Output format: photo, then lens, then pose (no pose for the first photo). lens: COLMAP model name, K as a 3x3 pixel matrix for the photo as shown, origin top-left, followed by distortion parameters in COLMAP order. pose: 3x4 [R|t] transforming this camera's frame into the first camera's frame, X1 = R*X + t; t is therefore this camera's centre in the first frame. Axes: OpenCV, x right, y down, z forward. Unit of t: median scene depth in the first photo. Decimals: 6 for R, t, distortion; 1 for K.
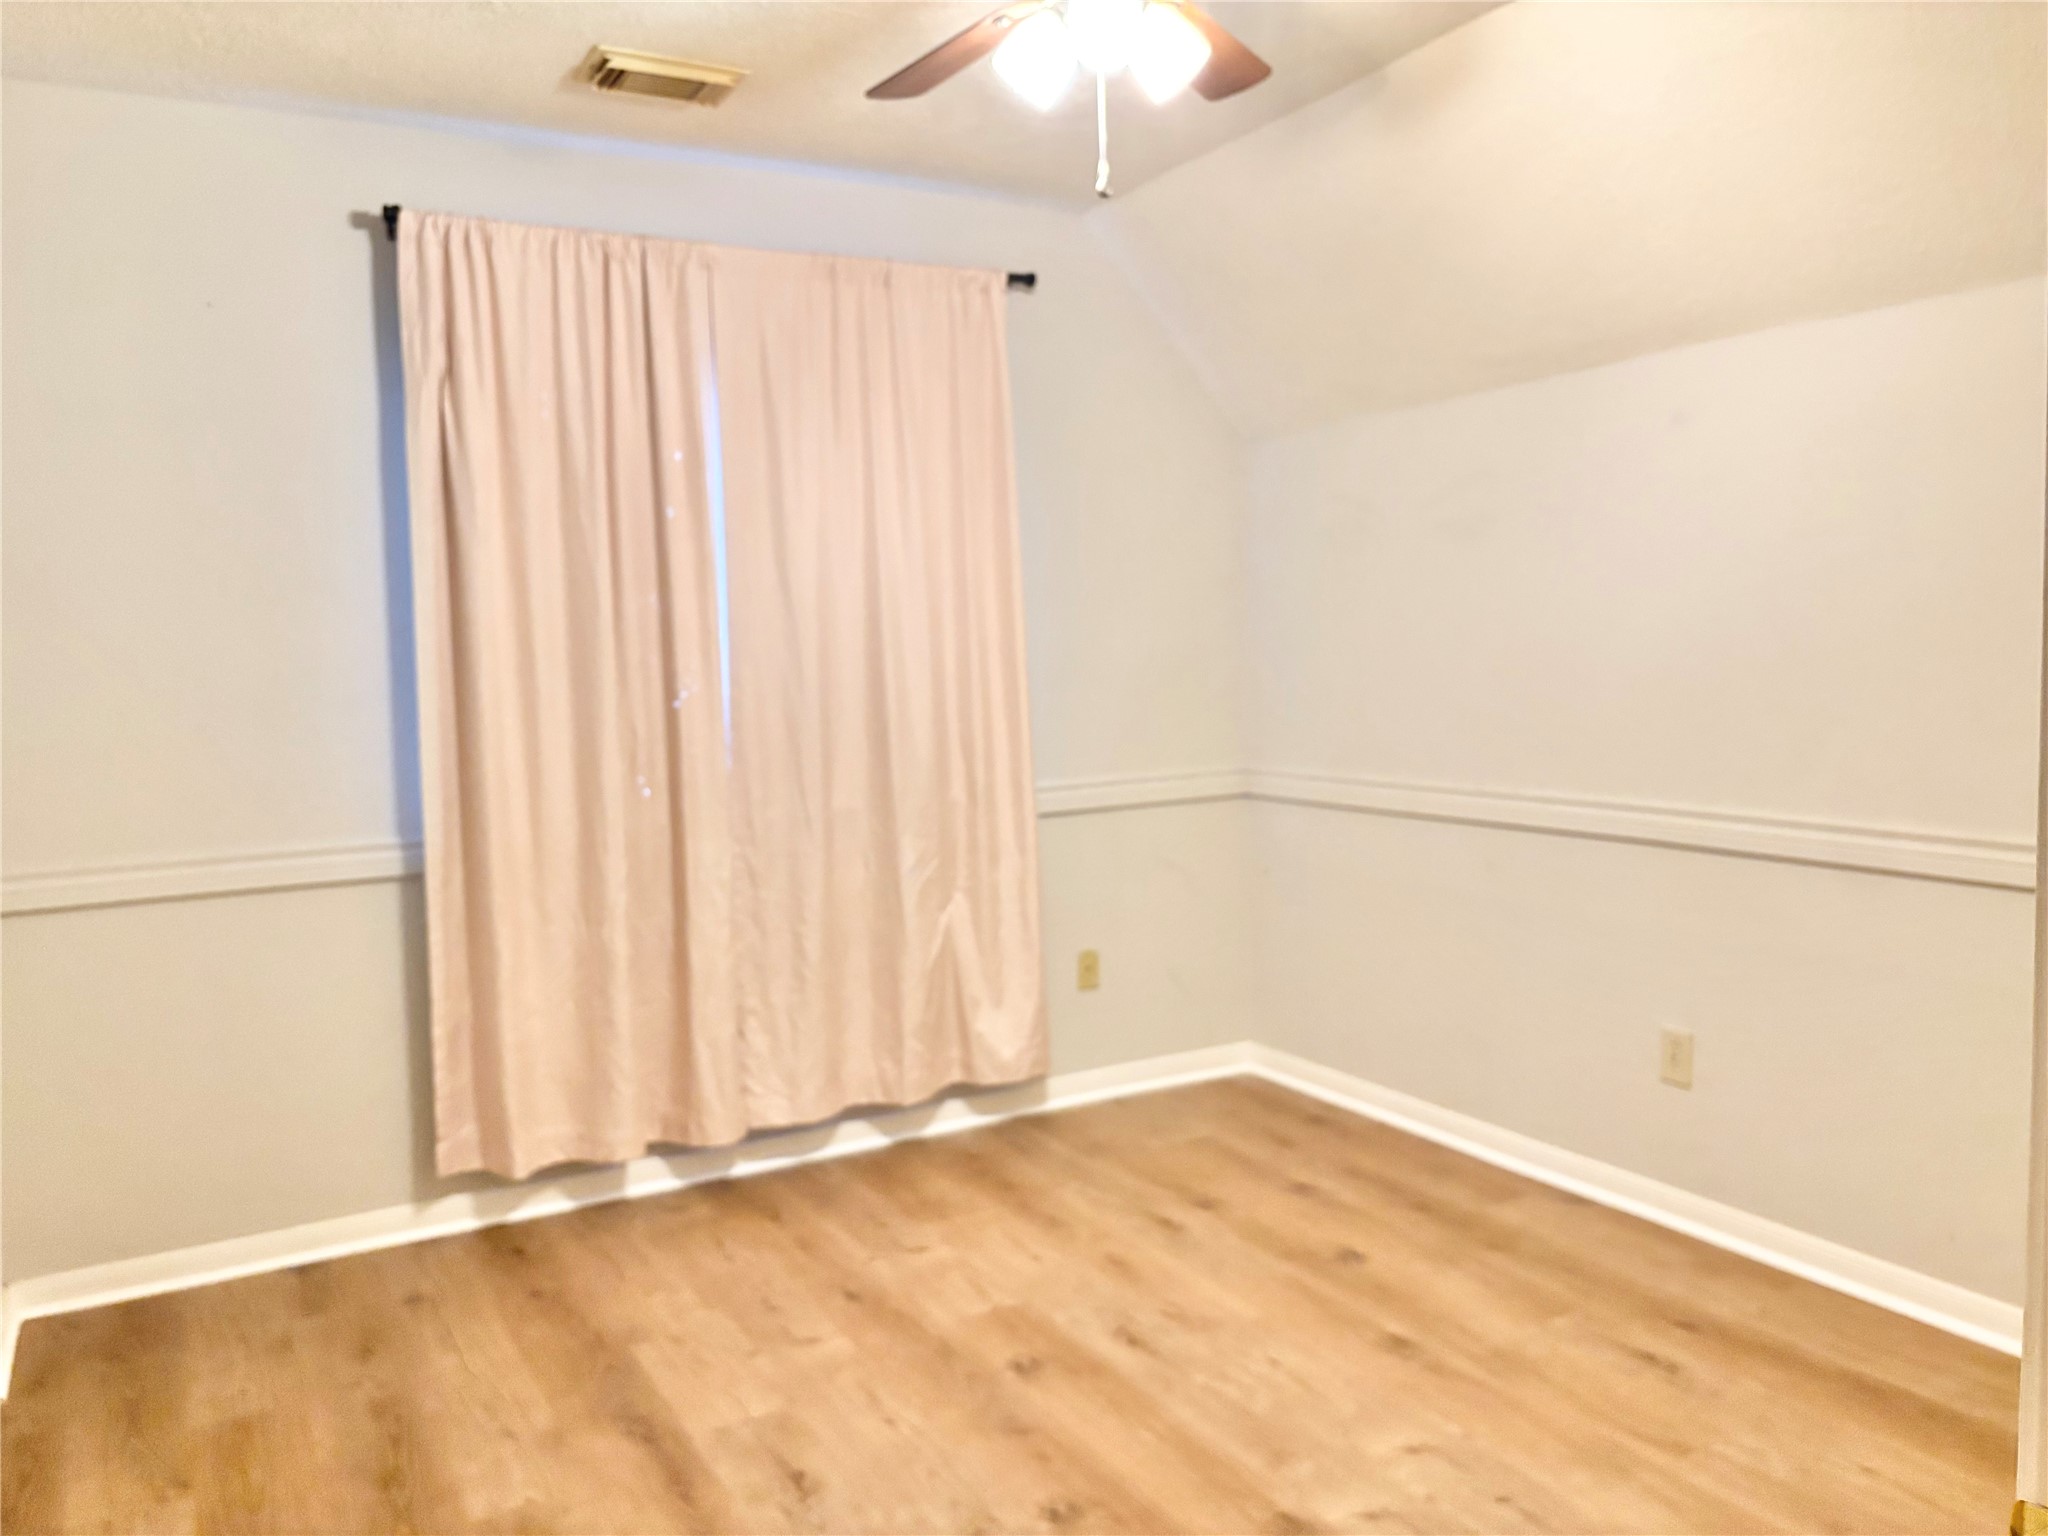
lens RADIAL K [[1538.7, 0, 1023.7], [0, 1538.7, 768.9], [0, 0, 1]] dist [0.050233, -0.049093]
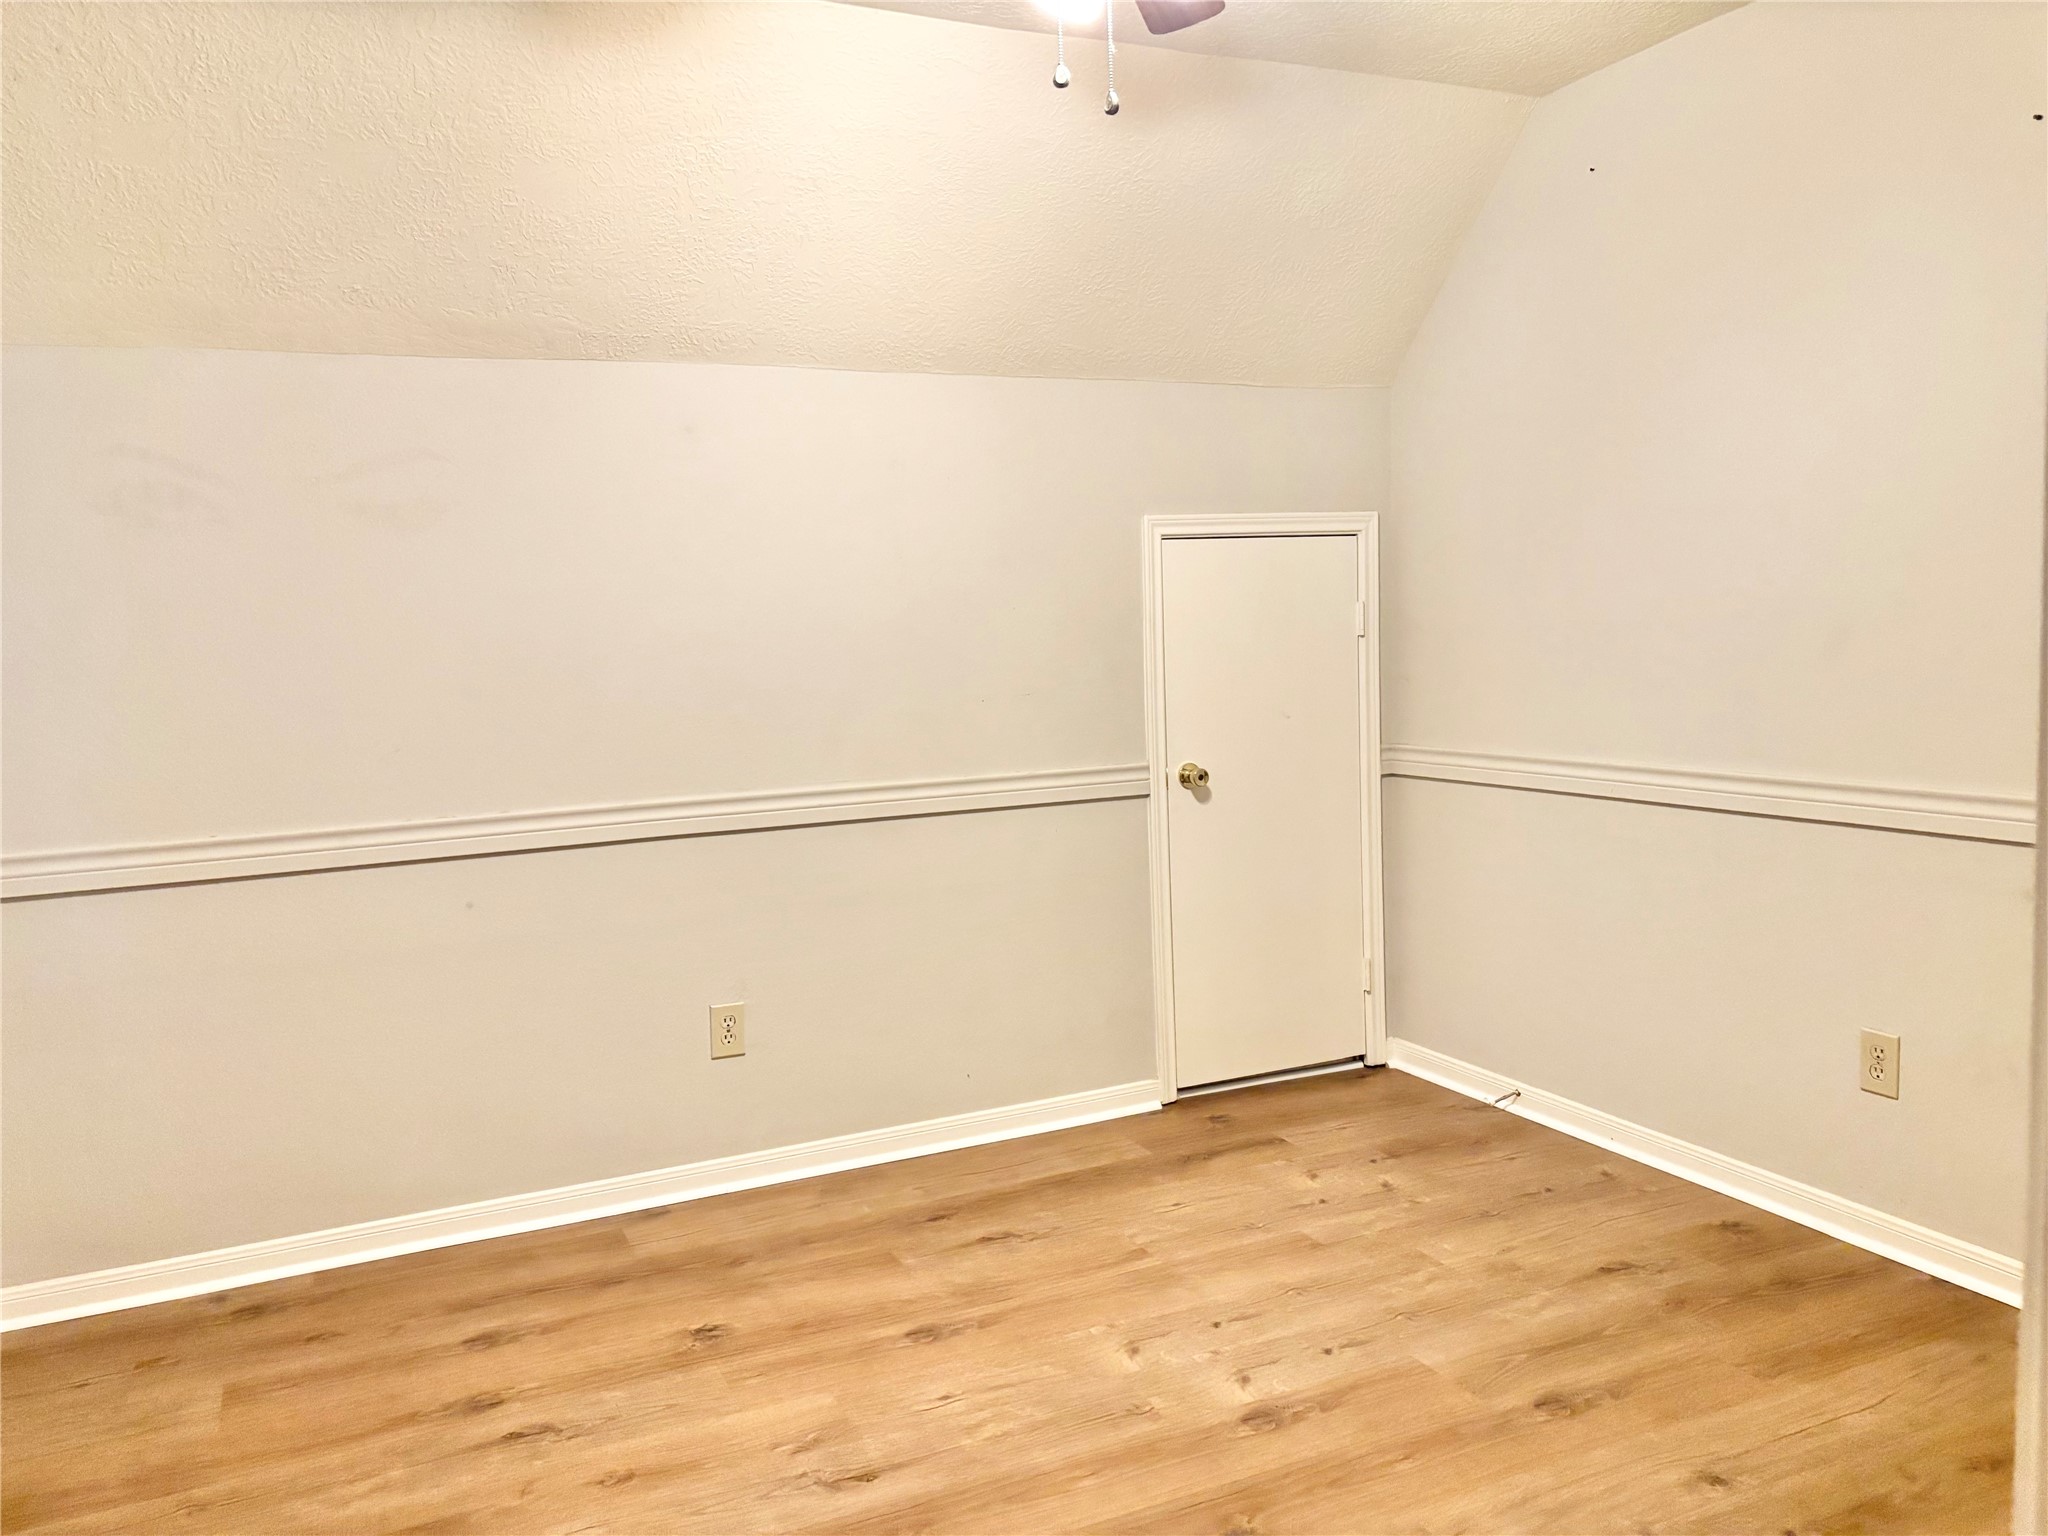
lens RADIAL K [[1538.7, 0, 1021.3], [0, 1538.7, 772.9], [0, 0, 1]] dist [0.050233, -0.049093]
pose [[0.104755, -0.082128, 0.991101, -0.661064], [0.116286, 0.990759, 0.069809, -0.046267], [-0.987676, 0.107939, 0.113338, 0.731153]]
